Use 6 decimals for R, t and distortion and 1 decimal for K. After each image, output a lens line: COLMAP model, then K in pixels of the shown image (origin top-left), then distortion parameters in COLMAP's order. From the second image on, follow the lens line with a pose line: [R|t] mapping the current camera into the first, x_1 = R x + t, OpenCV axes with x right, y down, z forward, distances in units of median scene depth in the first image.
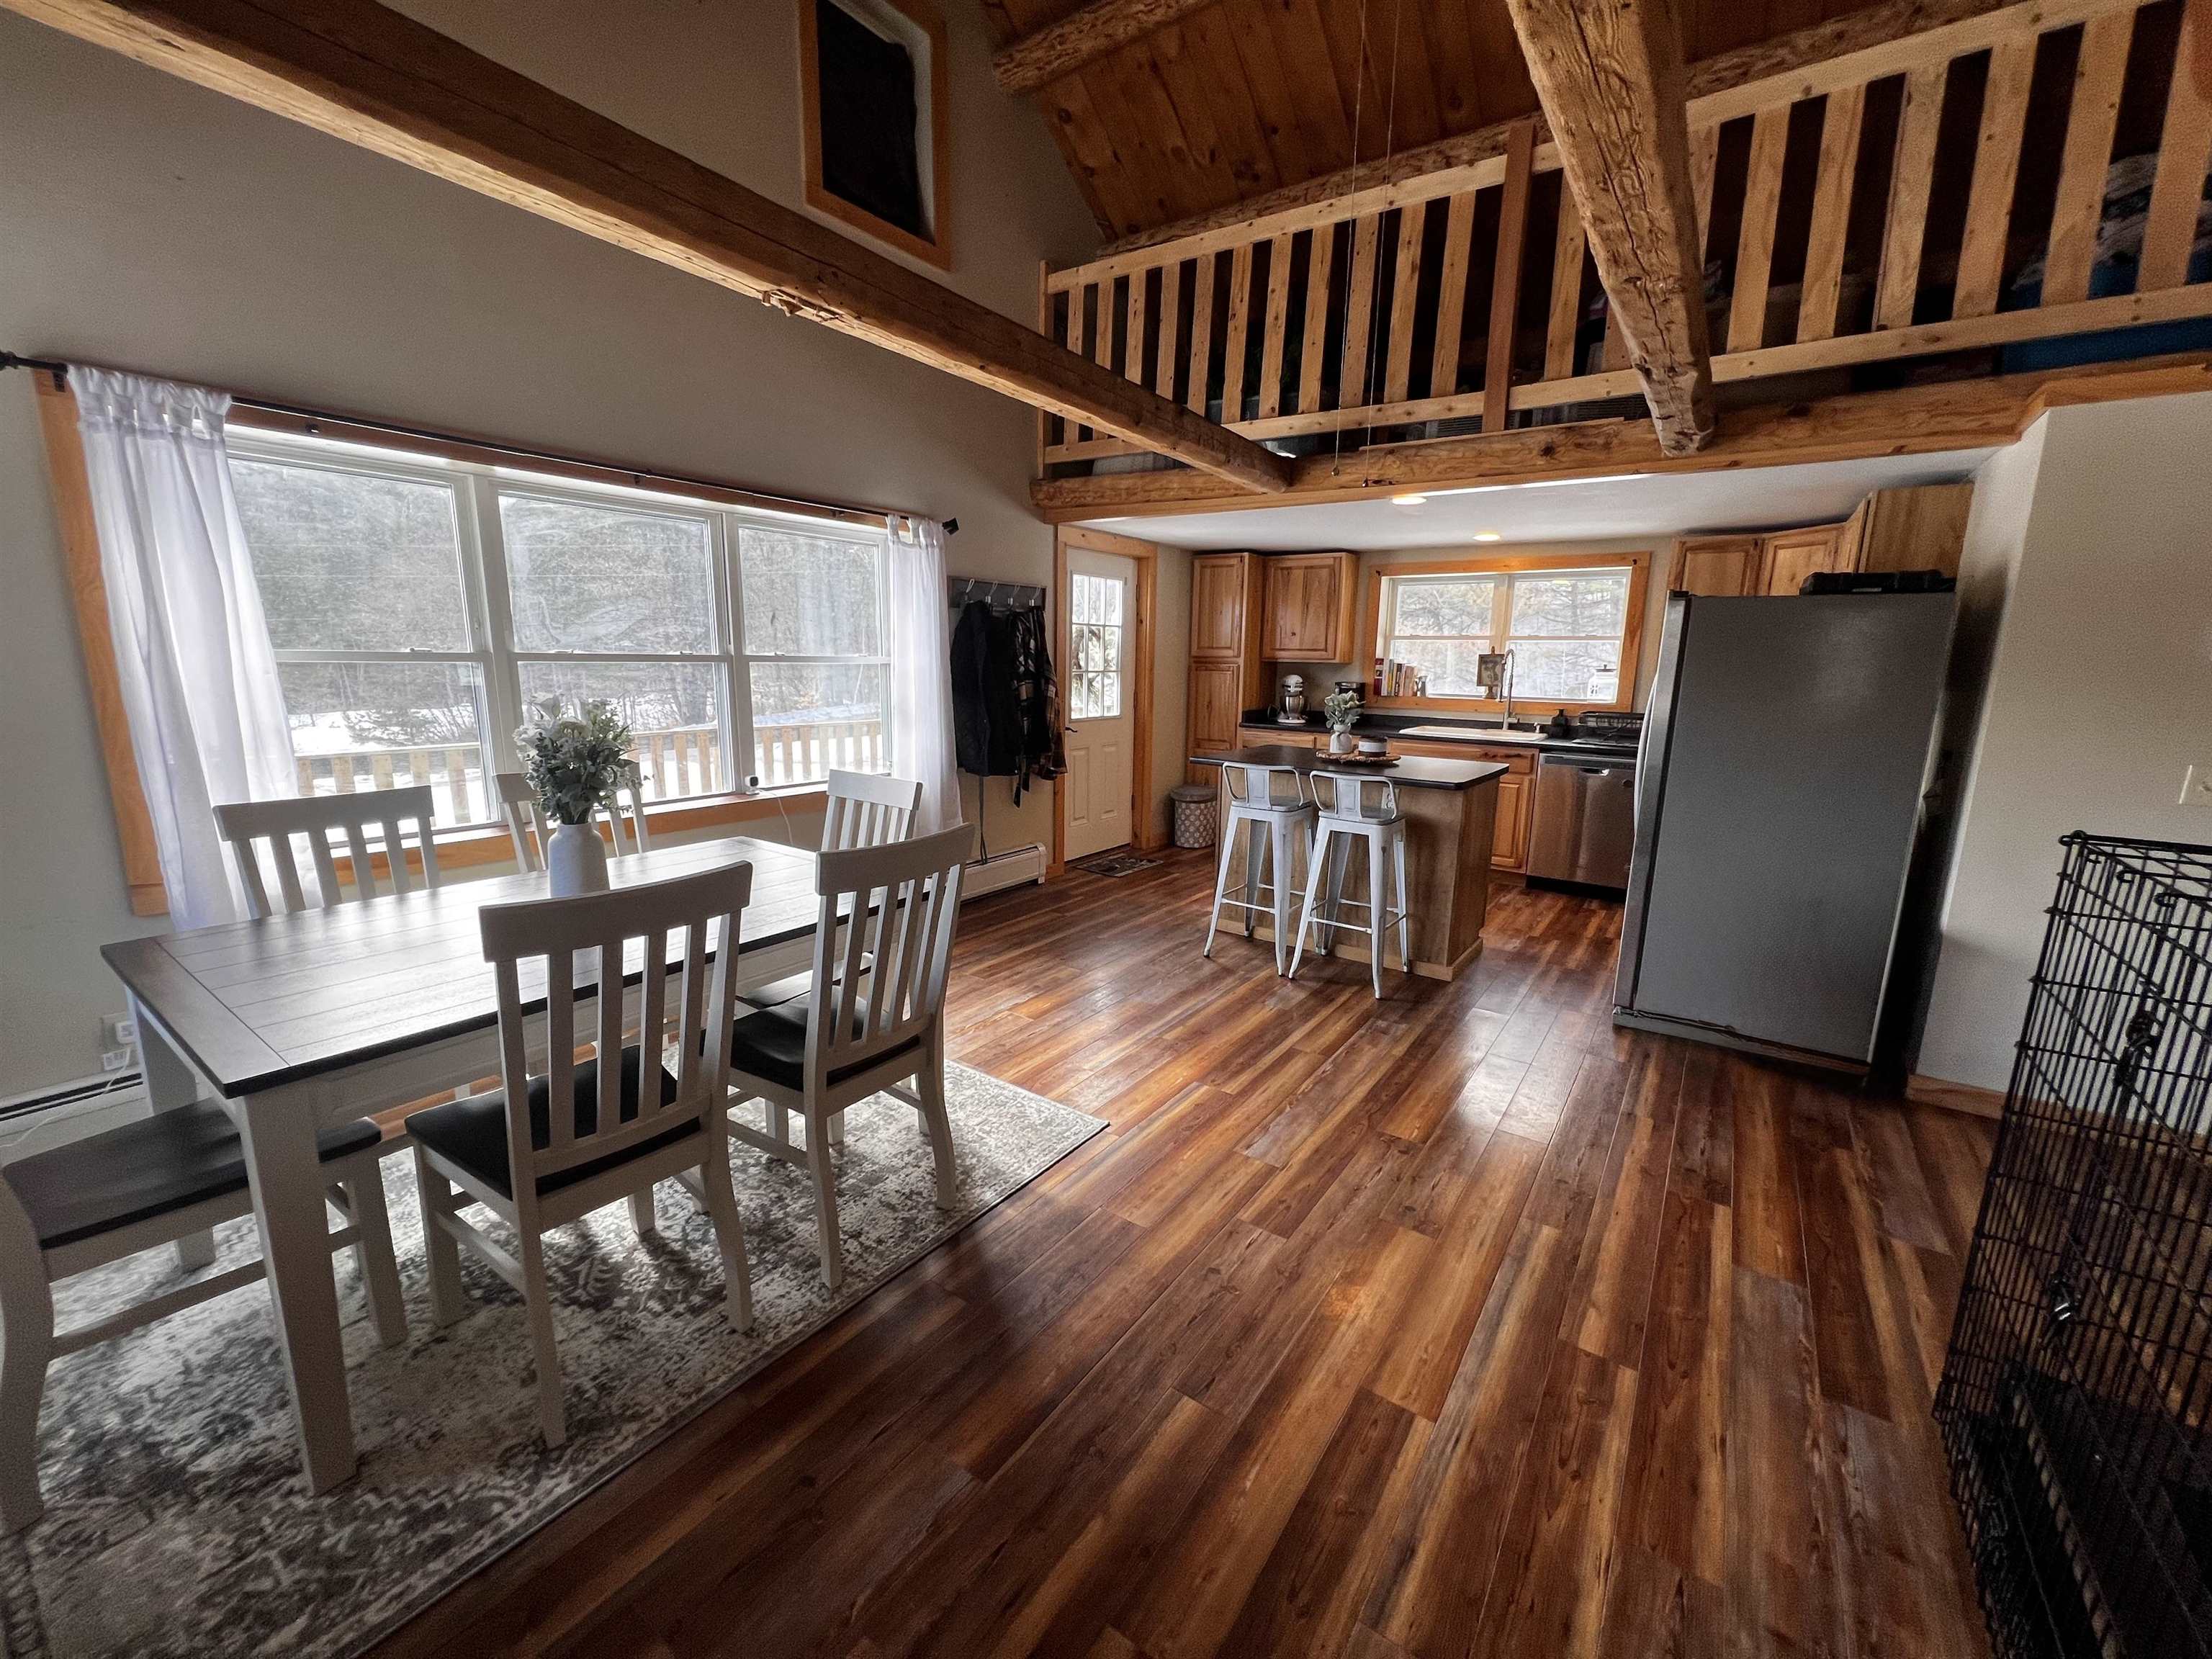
lens RADIAL K [[885.8, 0, 1101.7], [0, 885.8, 826.5], [0, 0, 1]] dist [-0.004462, 0.000862]
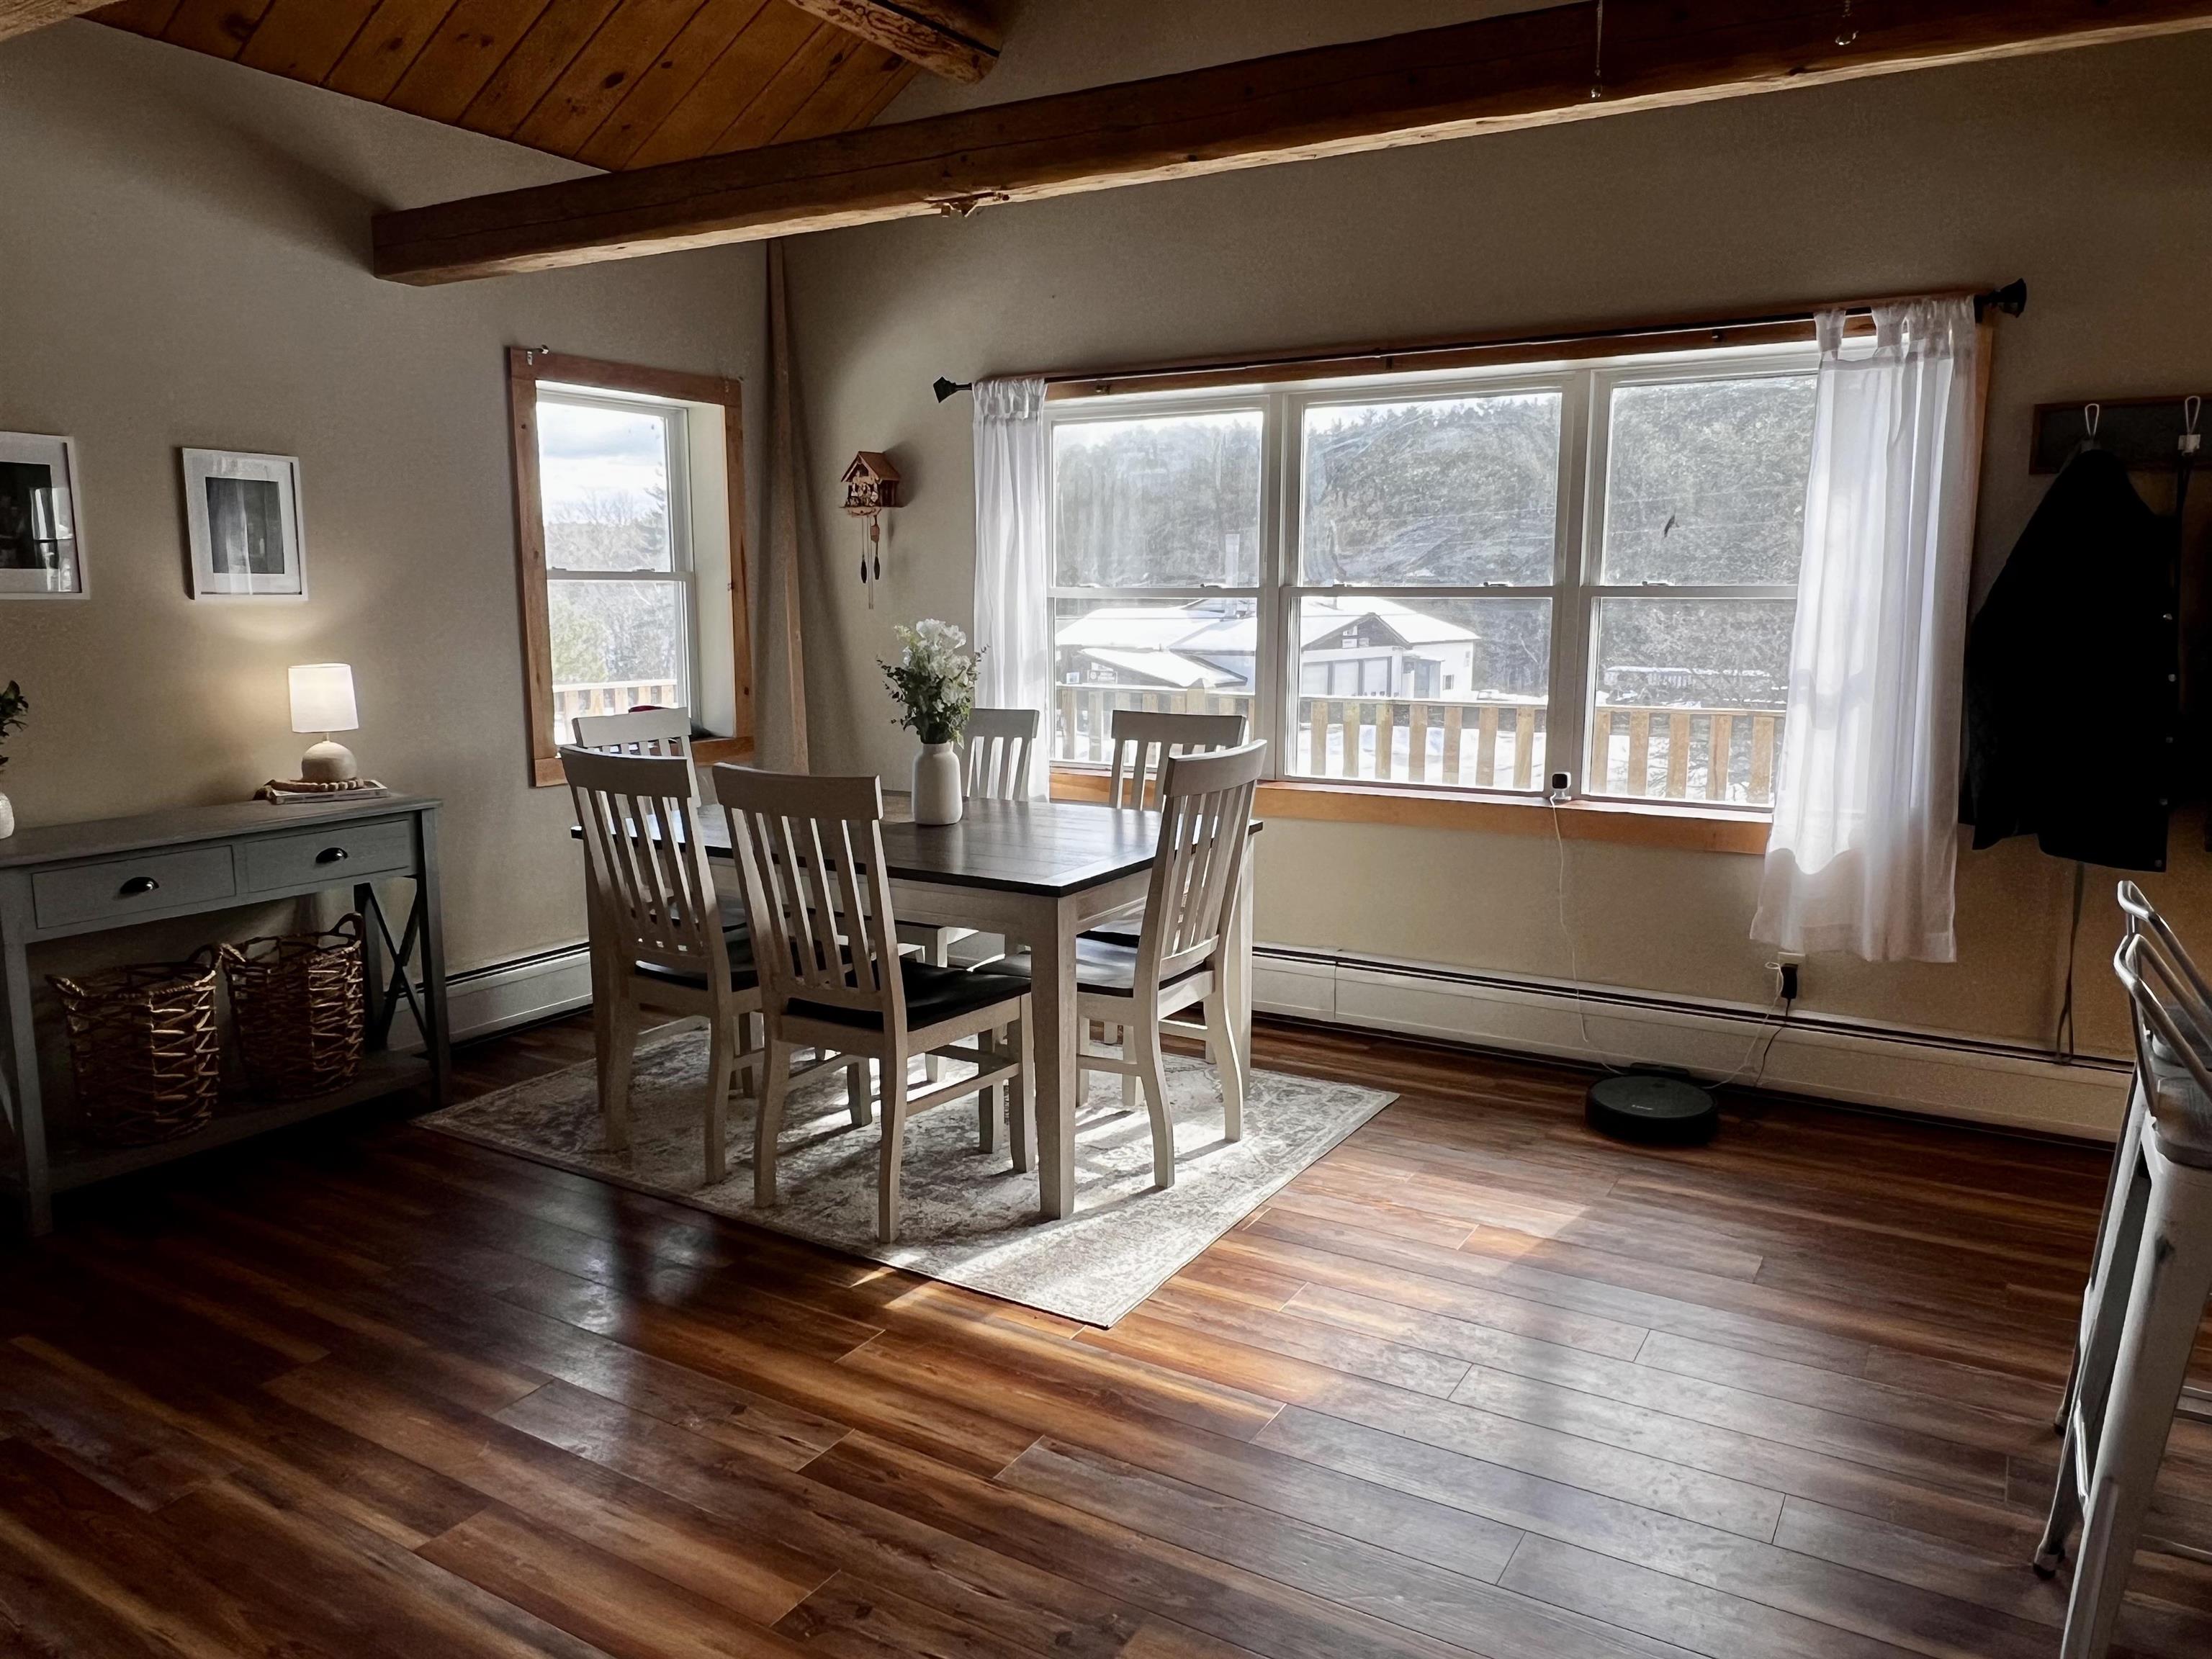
lens RADIAL K [[1541.2, 0, 1091.2], [0, 1541.2, 842.4], [0, 0, 1]] dist [0.000646, -0.006909]
pose [[0.069329, 0.146453, -0.986785, 0.708965], [-0.184821, 0.973927, 0.131560, -0.093242], [0.980324, 0.173258, 0.094589, 0.575441]]
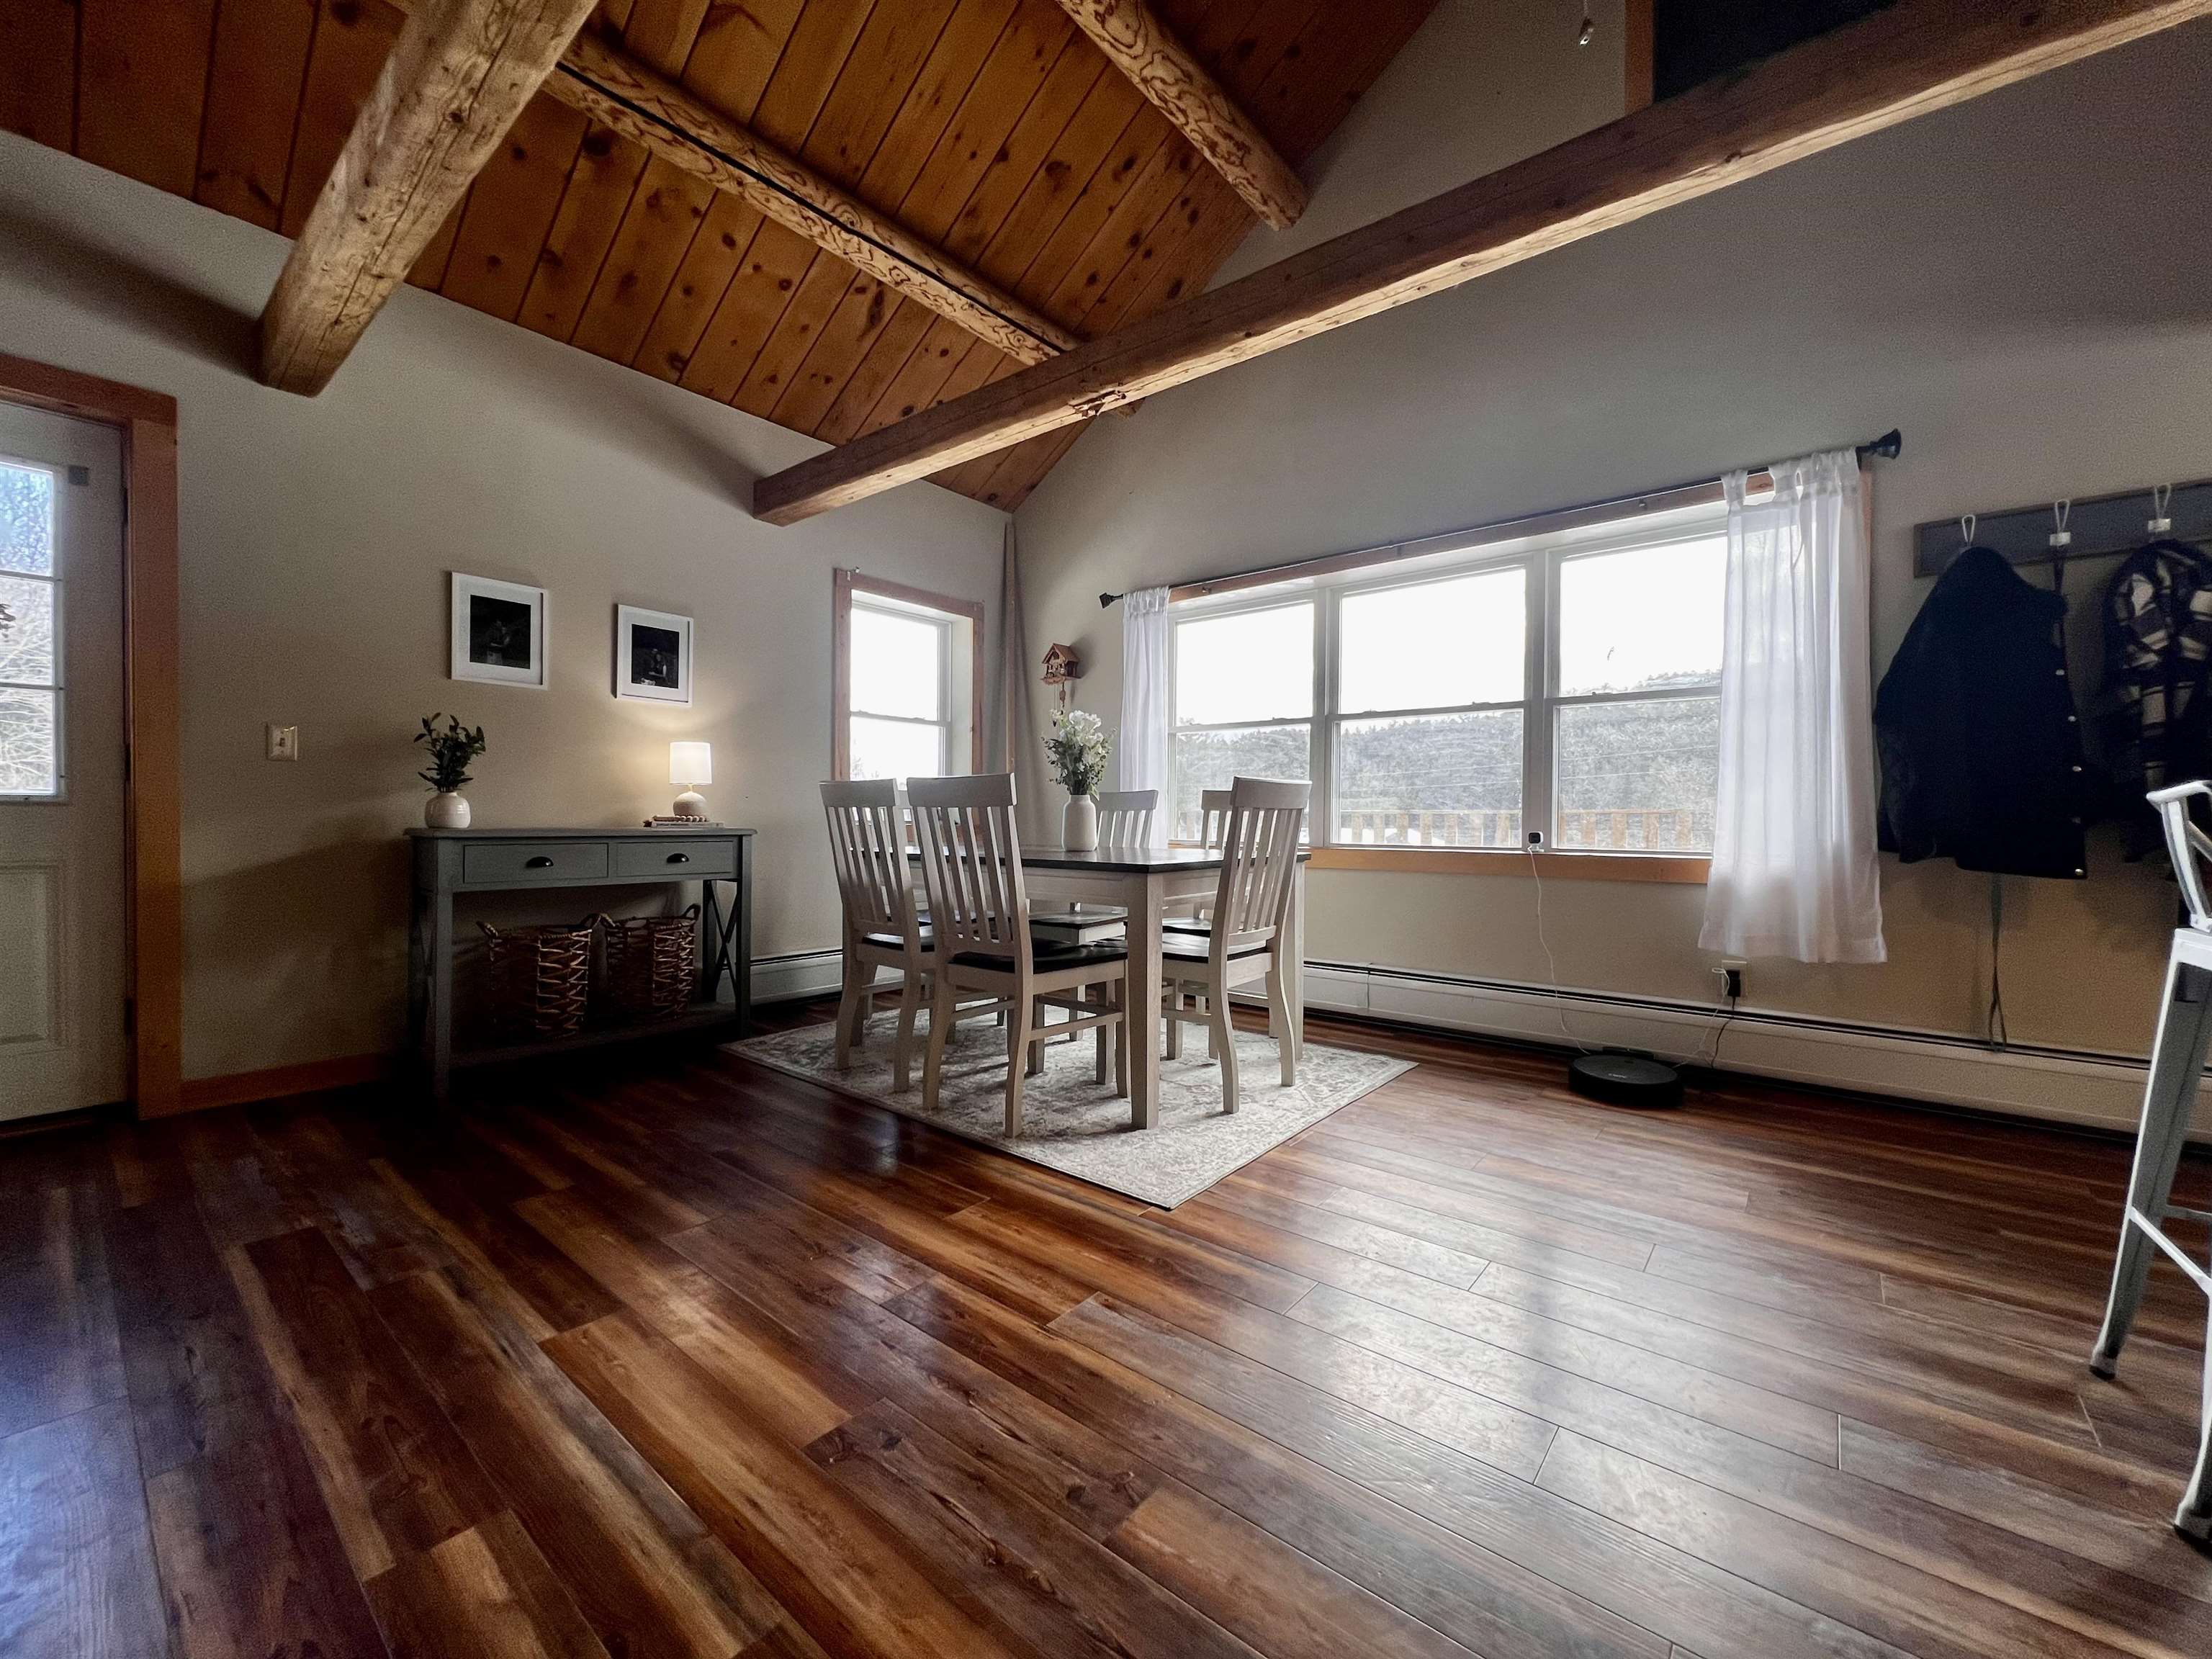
lens RADIAL K [[885.8, 0, 1102.5], [0, 885.8, 825.9], [0, 0, 1]] dist [-0.004462, 0.000862]
pose [[-0.071868, -0.010388, -0.997360, 0.527076], [-0.196185, 0.980559, 0.003924, 0.019192], [0.977930, 0.195949, -0.072509, 0.649761]]
